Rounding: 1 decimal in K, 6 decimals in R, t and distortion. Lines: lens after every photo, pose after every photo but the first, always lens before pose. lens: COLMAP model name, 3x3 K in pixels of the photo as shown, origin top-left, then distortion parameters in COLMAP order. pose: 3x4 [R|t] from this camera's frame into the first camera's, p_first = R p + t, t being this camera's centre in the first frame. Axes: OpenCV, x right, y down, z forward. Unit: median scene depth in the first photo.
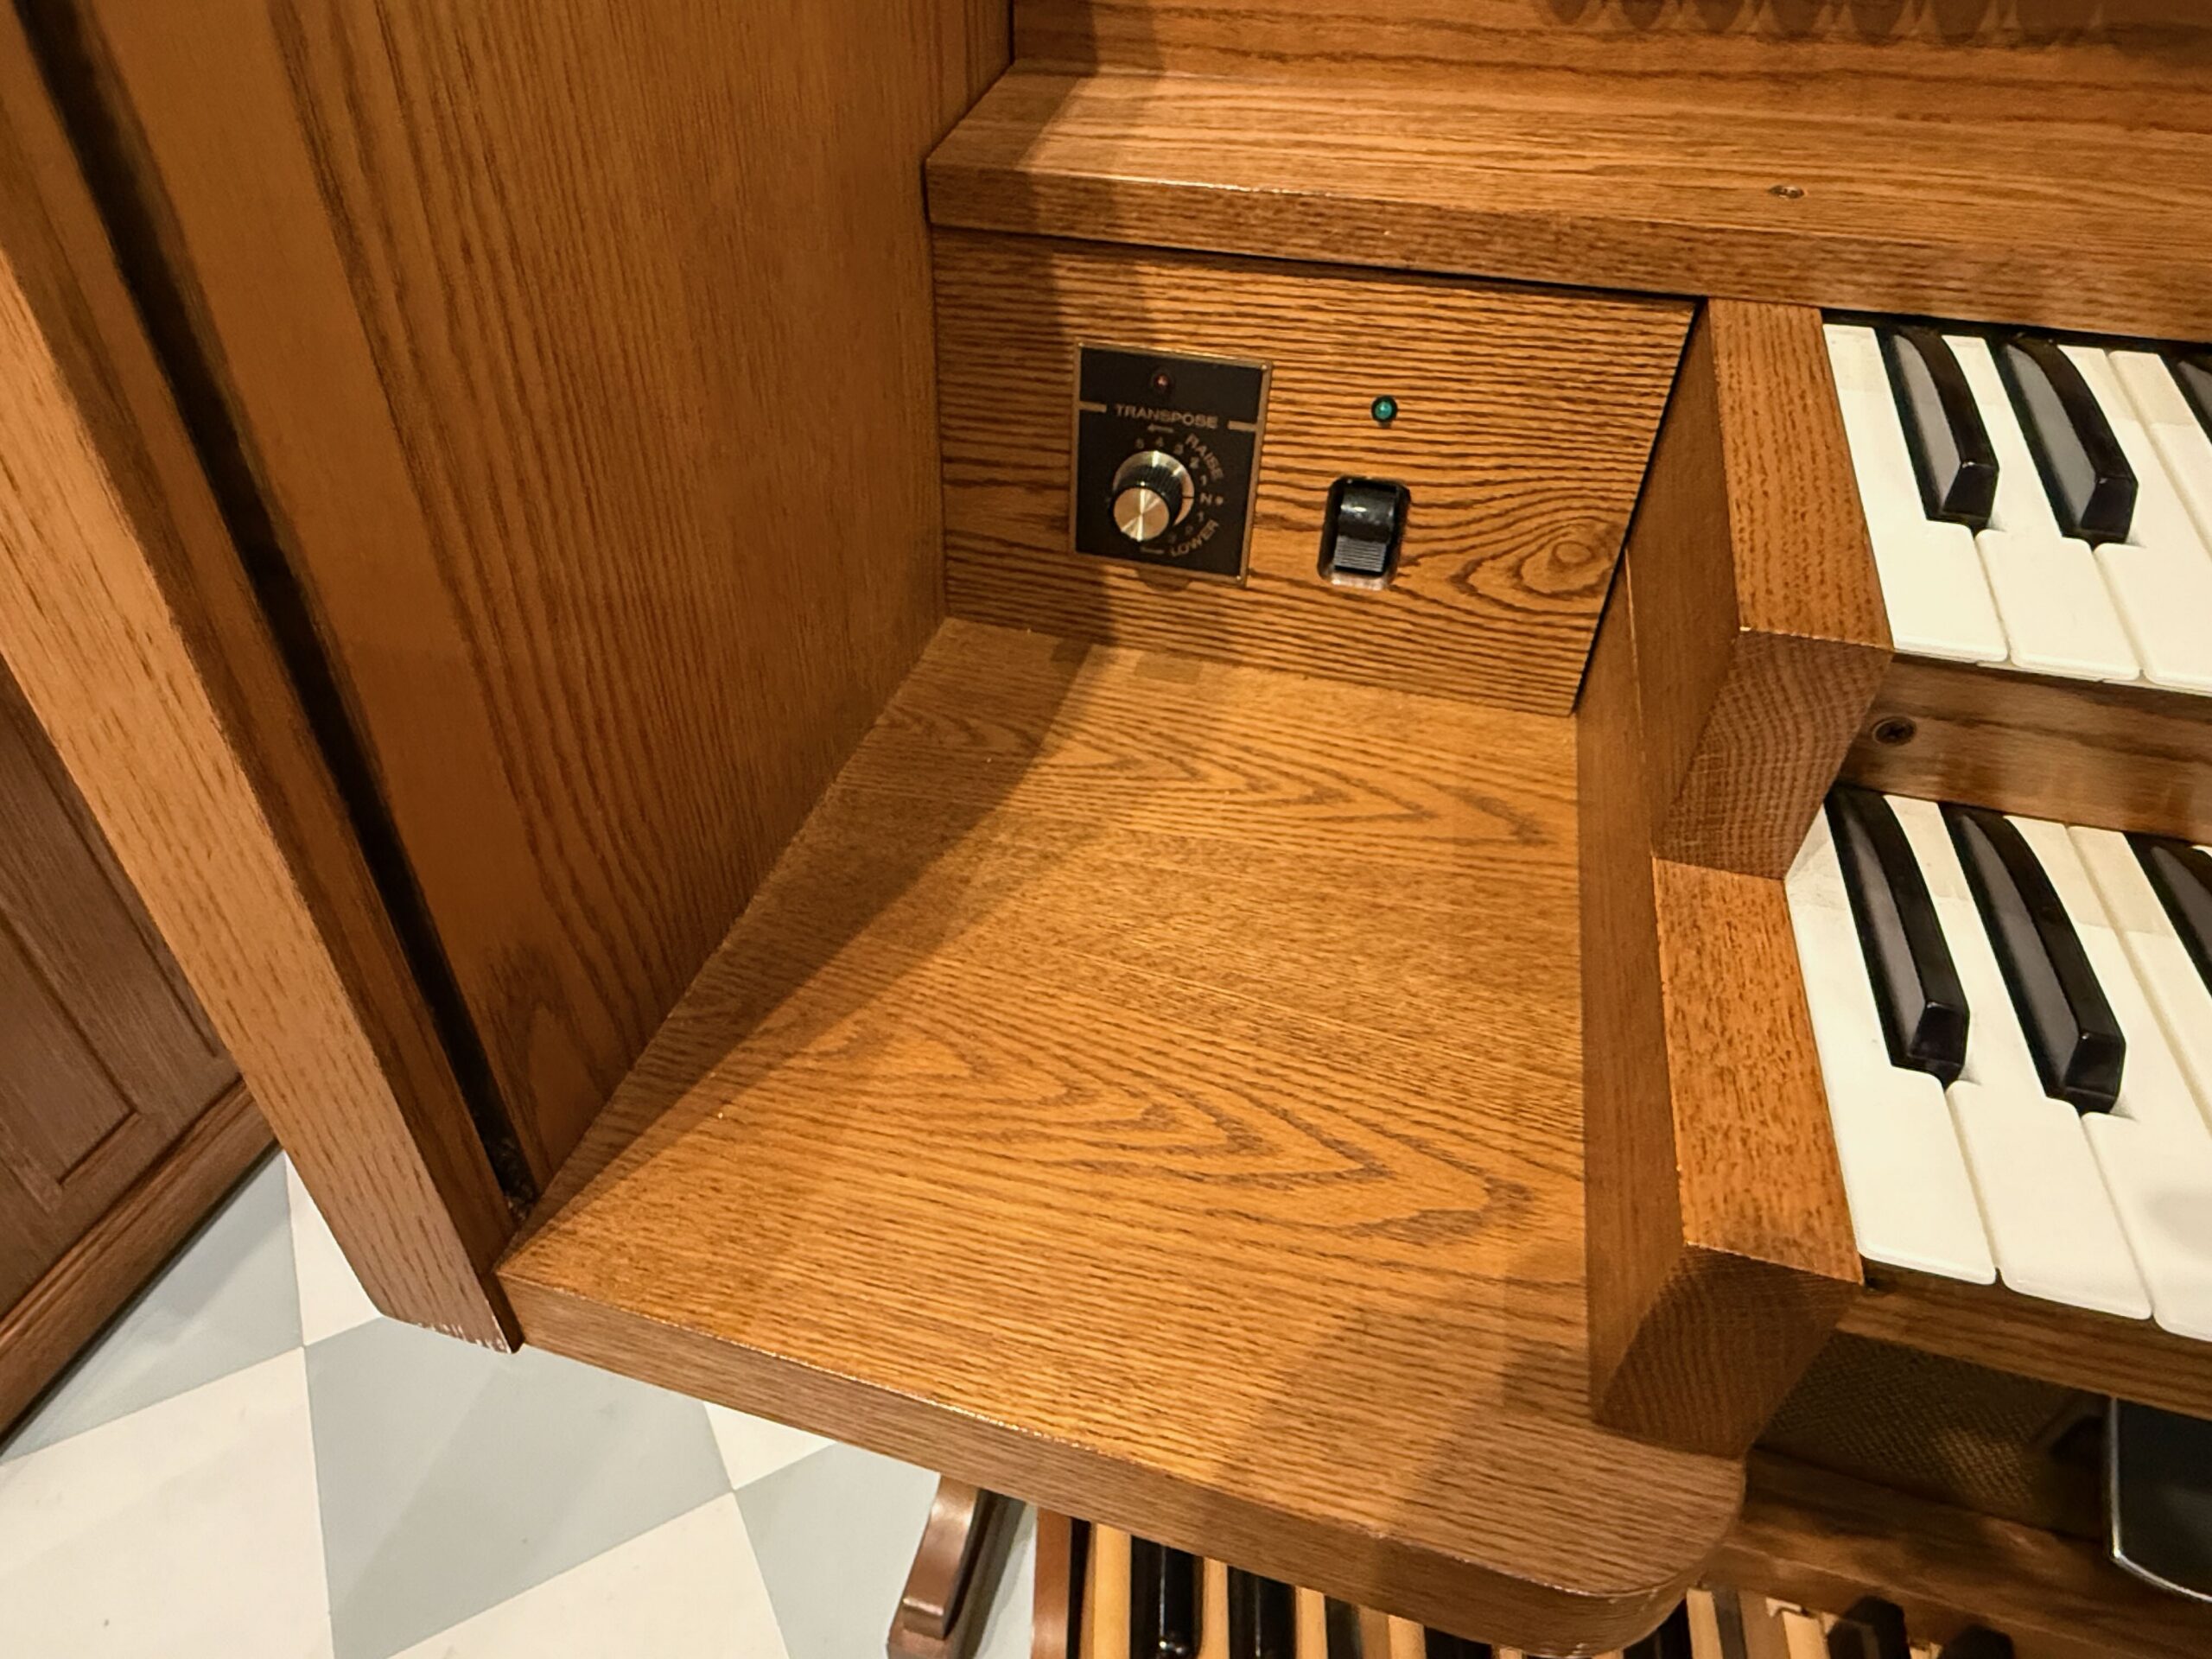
lens RADIAL K [[1413.9, 0, 1098.3], [0, 1413.9, 827.1], [0, 0, 1]] dist [0.011127, -0.004665]
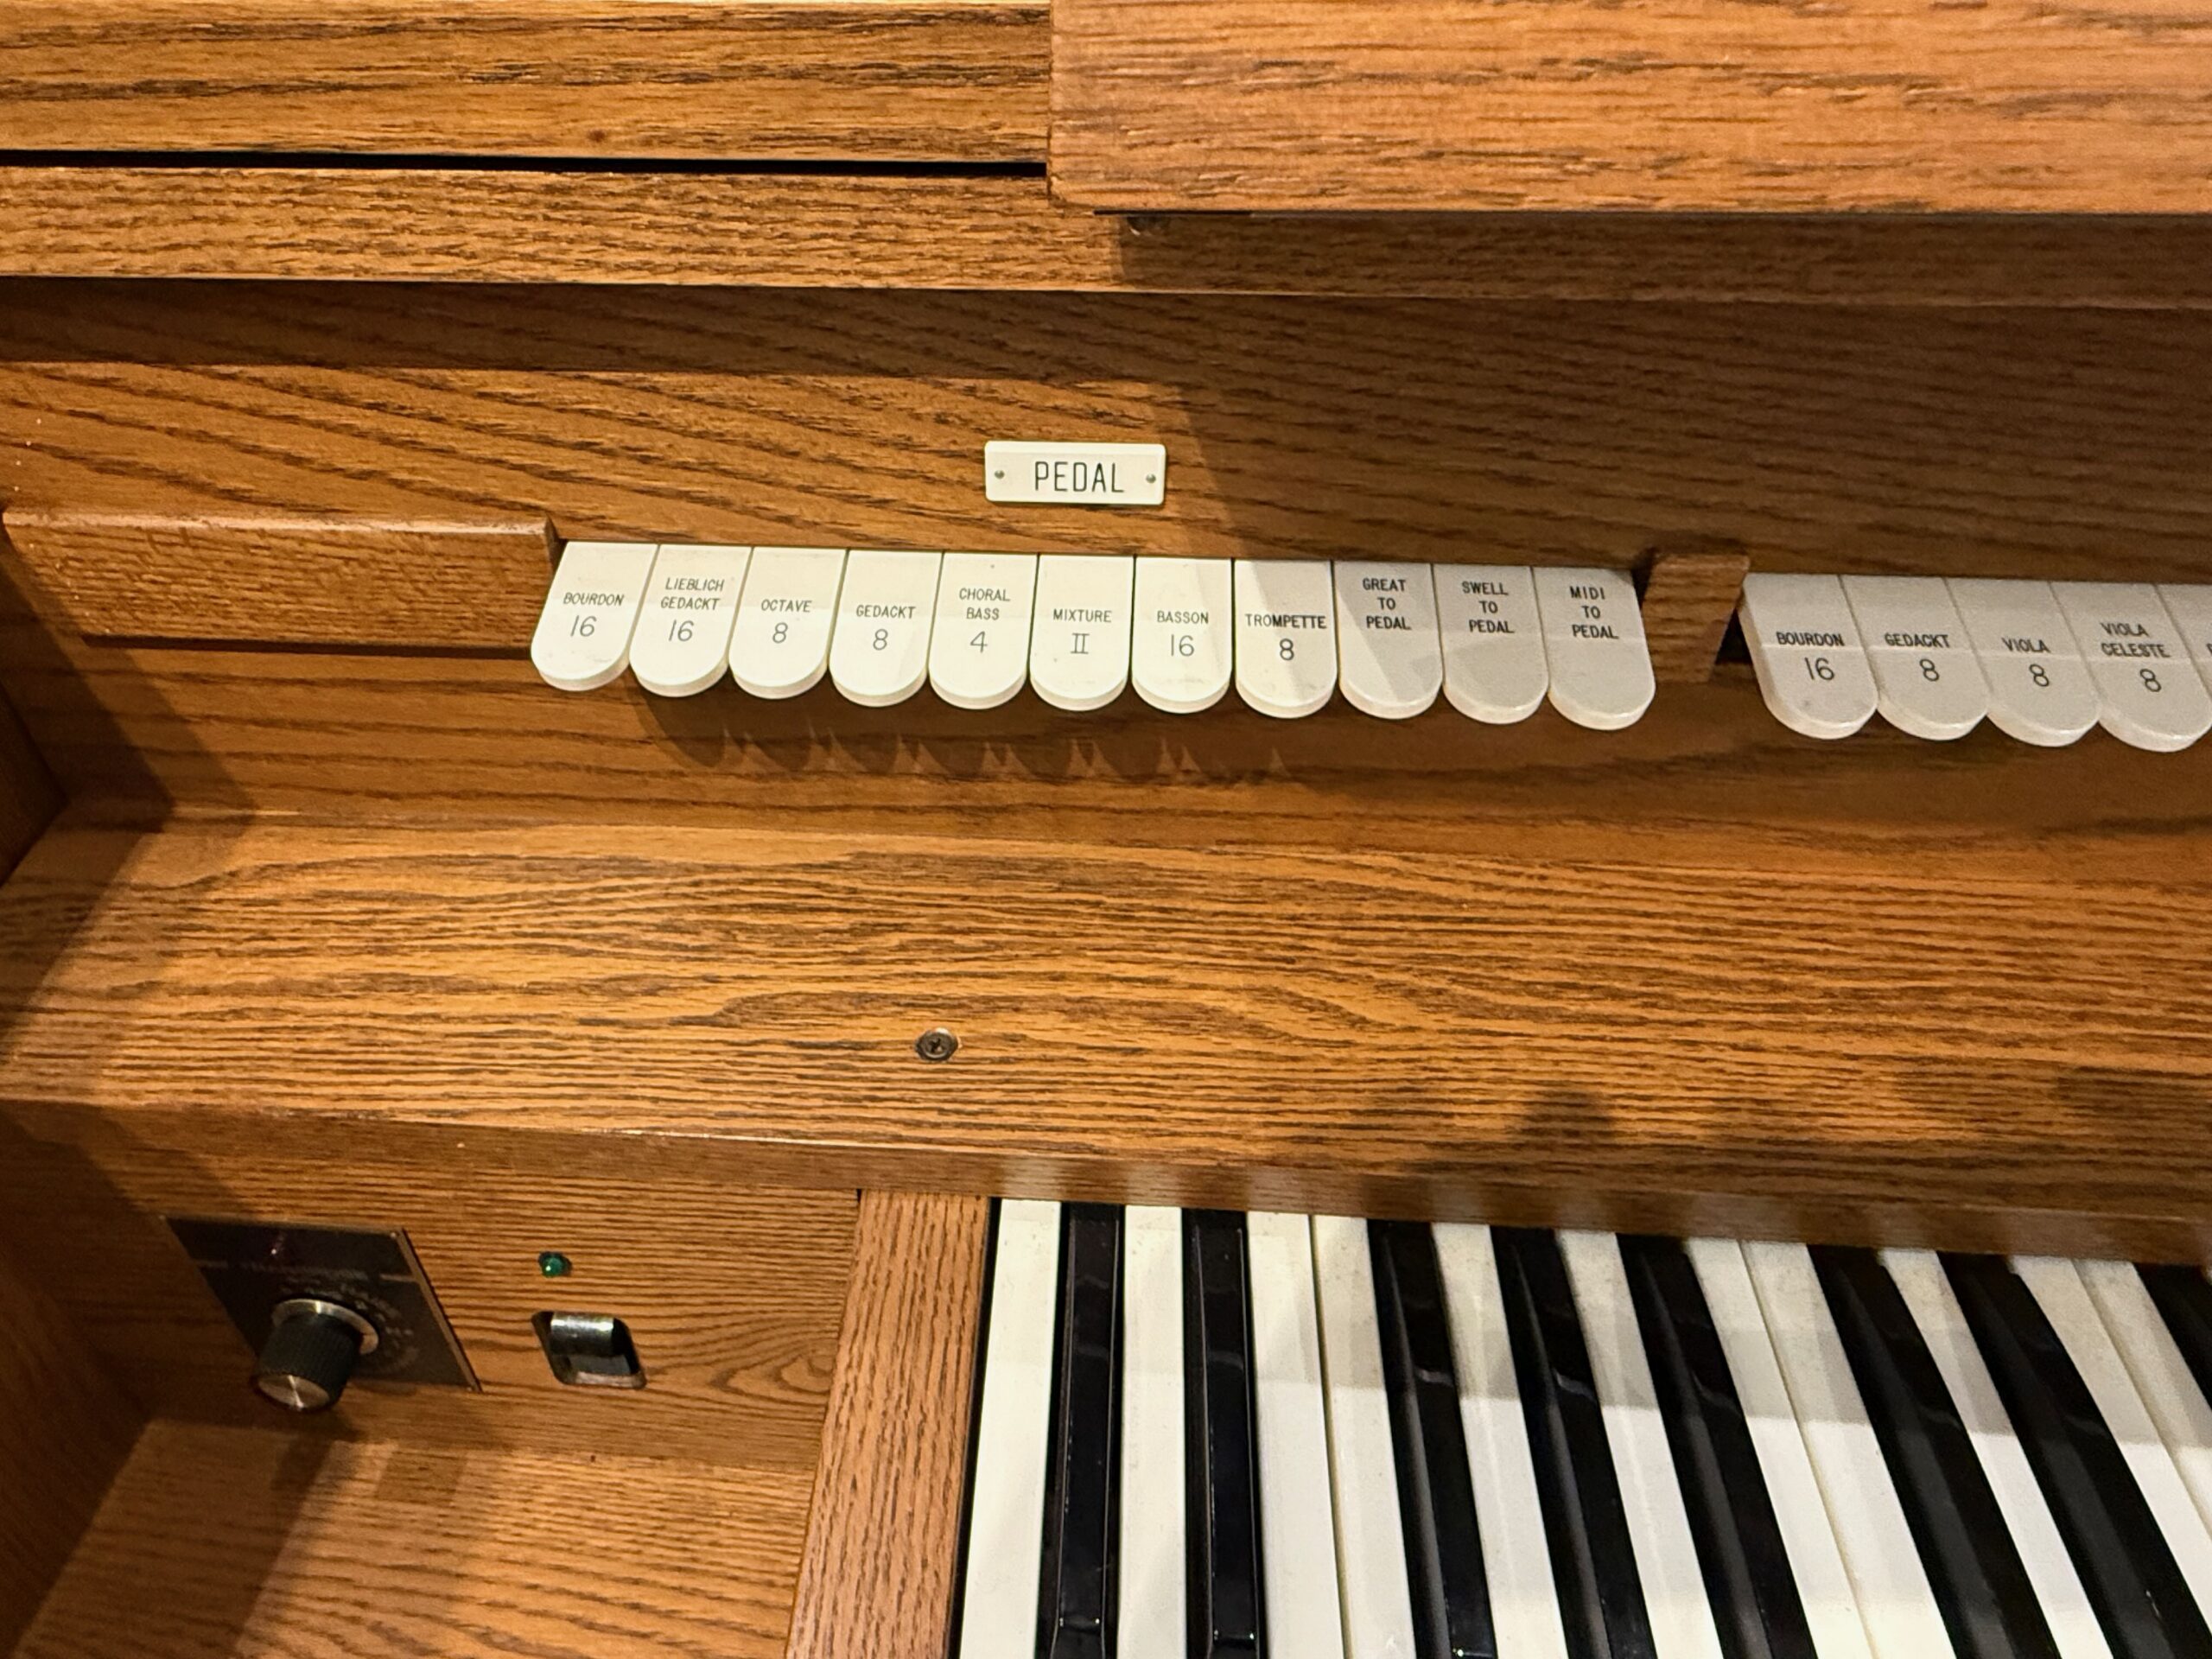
lens RADIAL K [[1413.9, 0, 1088.6], [0, 1413.9, 836.9], [0, 0, 1]] dist [0.011127, -0.004665]
pose [[0.975705, -0.148961, 0.160658, 0.413582], [0.147304, 0.988841, 0.022245, -0.519278], [-0.162179, 0.001961, 0.986759, 0.156348]]
